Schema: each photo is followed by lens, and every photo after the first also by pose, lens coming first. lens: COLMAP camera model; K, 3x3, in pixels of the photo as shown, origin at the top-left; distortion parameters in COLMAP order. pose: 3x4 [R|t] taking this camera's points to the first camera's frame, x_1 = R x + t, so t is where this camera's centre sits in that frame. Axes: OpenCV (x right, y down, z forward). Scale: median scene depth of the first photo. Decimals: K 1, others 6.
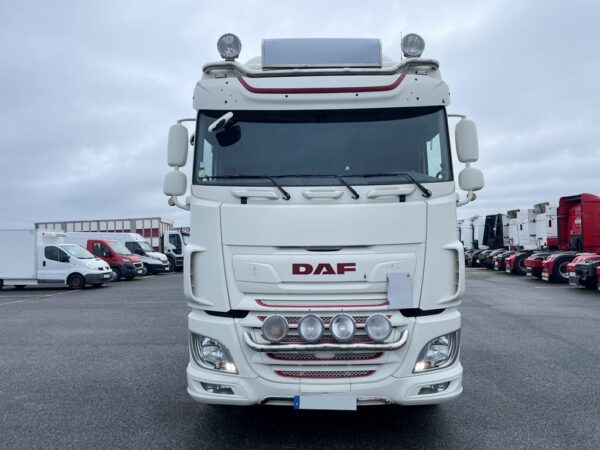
lens RADIAL K [[453.0, 0, 302.0], [0, 453.0, 221.0], [0, 0, 1]] dist [0.064542, -0.002401]
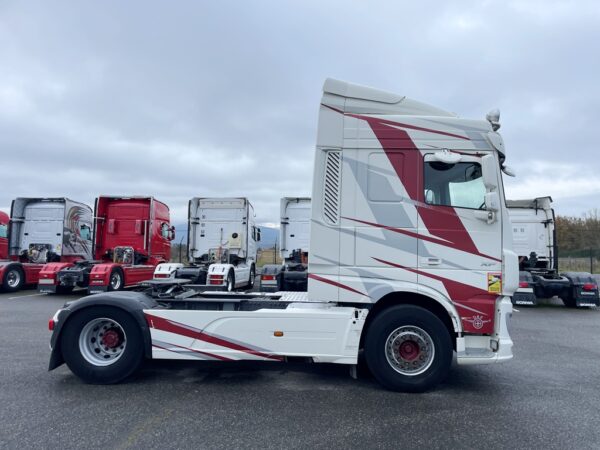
lens RADIAL K [[452.4, 0, 304.5], [0, 452.4, 226.9], [0, 0, 1]] dist [0.063088, -0.002605]
pose [[0.031231, 0.075282, 0.996673, -1.677157], [-0.066040, 0.995136, -0.073096, 0.123413], [-0.997328, -0.063538, 0.036050, 1.596104]]
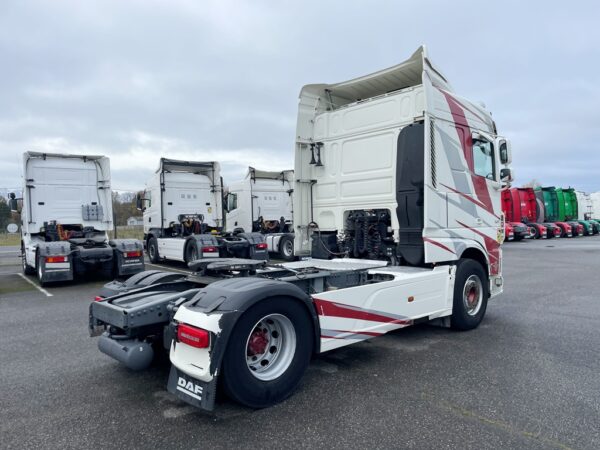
lens RADIAL K [[452.4, 0, 304.5], [0, 452.4, 226.9], [0, 0, 1]] dist [0.063088, -0.002605]
pose [[-0.694090, 0.022342, 0.719541, -1.036694], [-0.002926, 0.999422, -0.033855, 0.182058], [-0.719882, -0.025603, -0.693624, 2.933244]]
